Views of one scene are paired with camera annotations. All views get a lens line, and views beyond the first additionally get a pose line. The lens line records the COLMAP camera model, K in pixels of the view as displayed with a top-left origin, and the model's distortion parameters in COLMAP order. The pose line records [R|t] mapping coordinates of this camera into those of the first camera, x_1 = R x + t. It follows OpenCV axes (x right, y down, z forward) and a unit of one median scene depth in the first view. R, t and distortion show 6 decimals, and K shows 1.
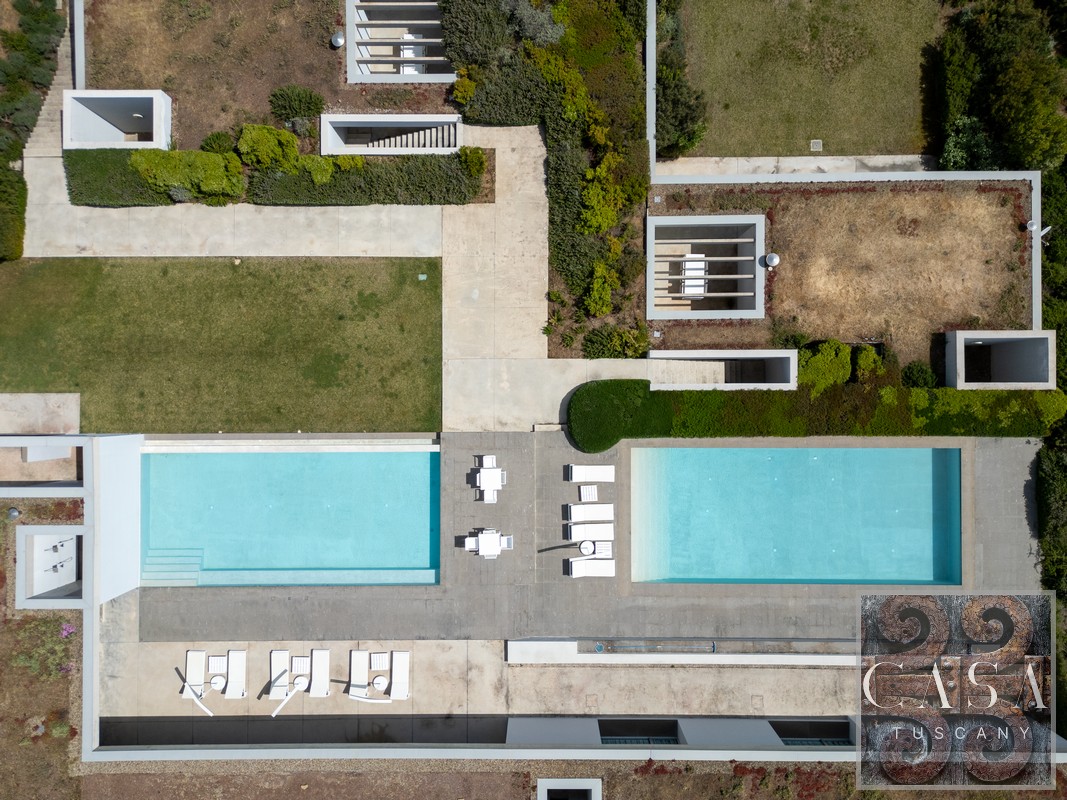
lens RADIAL K [[760.5, 0, 533.5], [0, 760.5, 400.0], [0, 0, 1]] dist [0.084975, -0.085840]
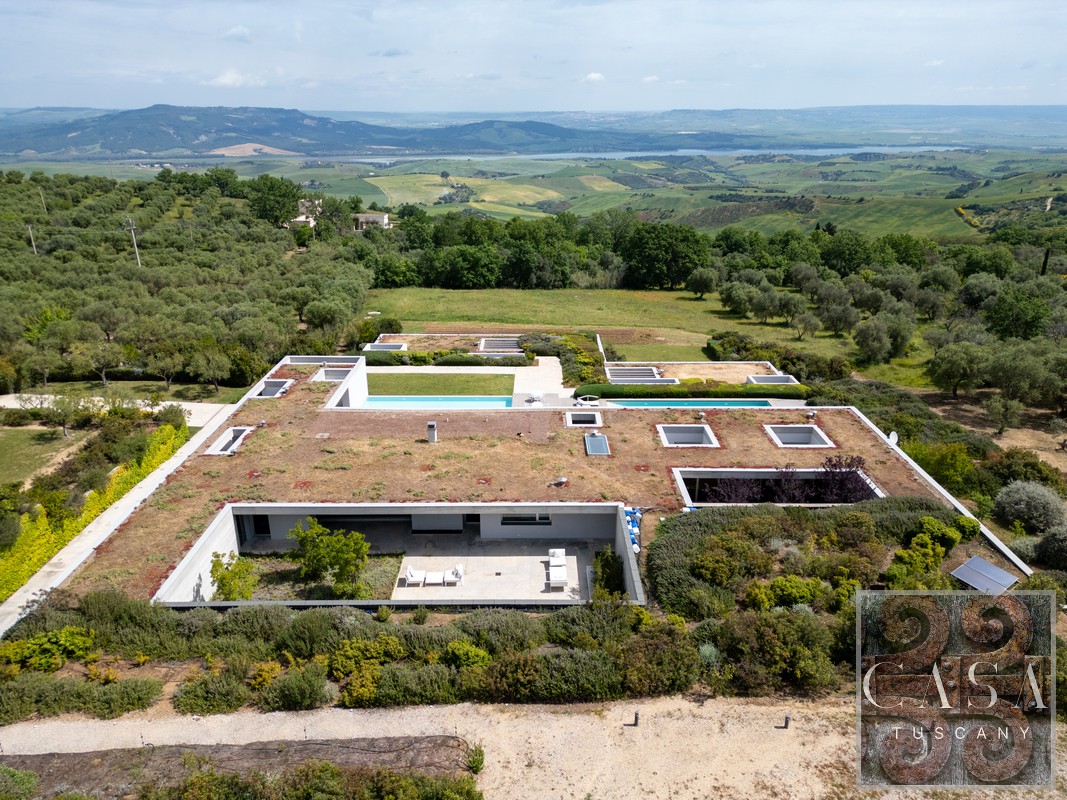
lens RADIAL K [[760.5, 0, 533.5], [0, 760.5, 400.0], [0, 0, 1]] dist [0.084975, -0.085840]
pose [[0.999940, 0.010828, 0.001815, -0.067084], [-0.002295, 0.367860, -0.929878, 1.915669], [-0.010736, 0.929818, 0.367863, 0.259256]]
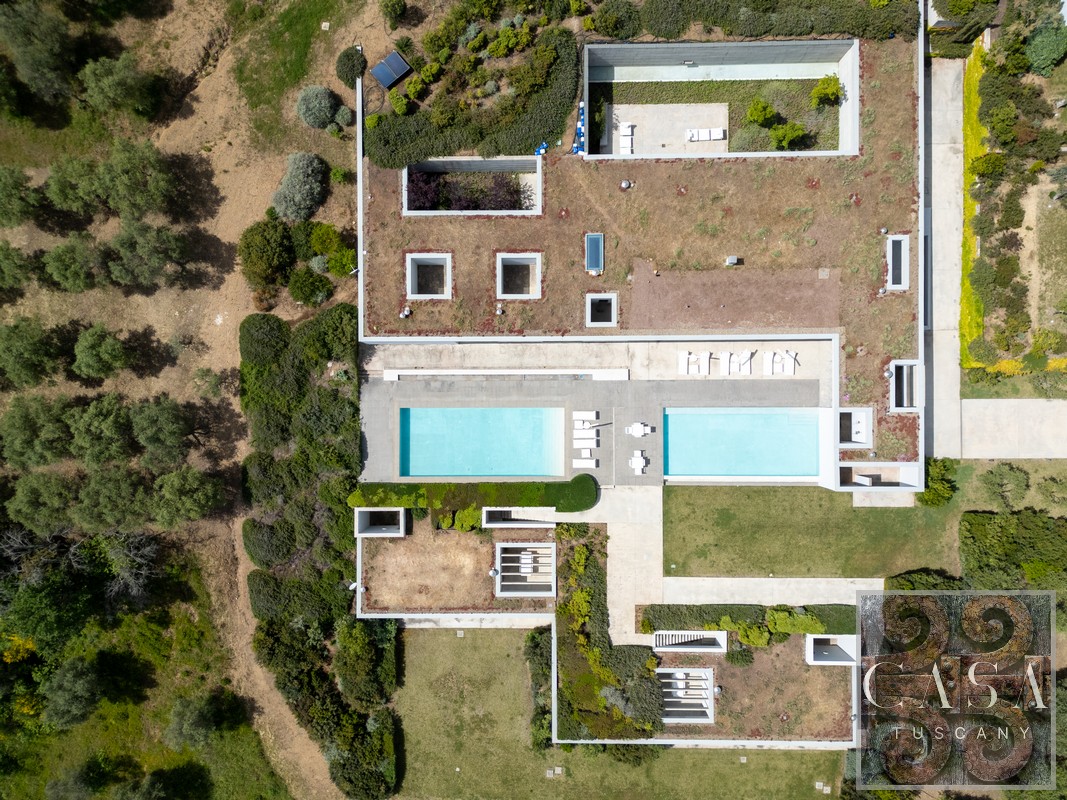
lens RADIAL K [[760.5, 0, 533.5], [0, 760.5, 400.0], [0, 0, 1]] dist [0.084975, -0.085840]
pose [[-0.999555, -0.000140, 0.029831, 0.147657], [0.000569, -0.999897, 0.014356, 0.228738], [0.029826, 0.014366, 0.999452, -0.937241]]
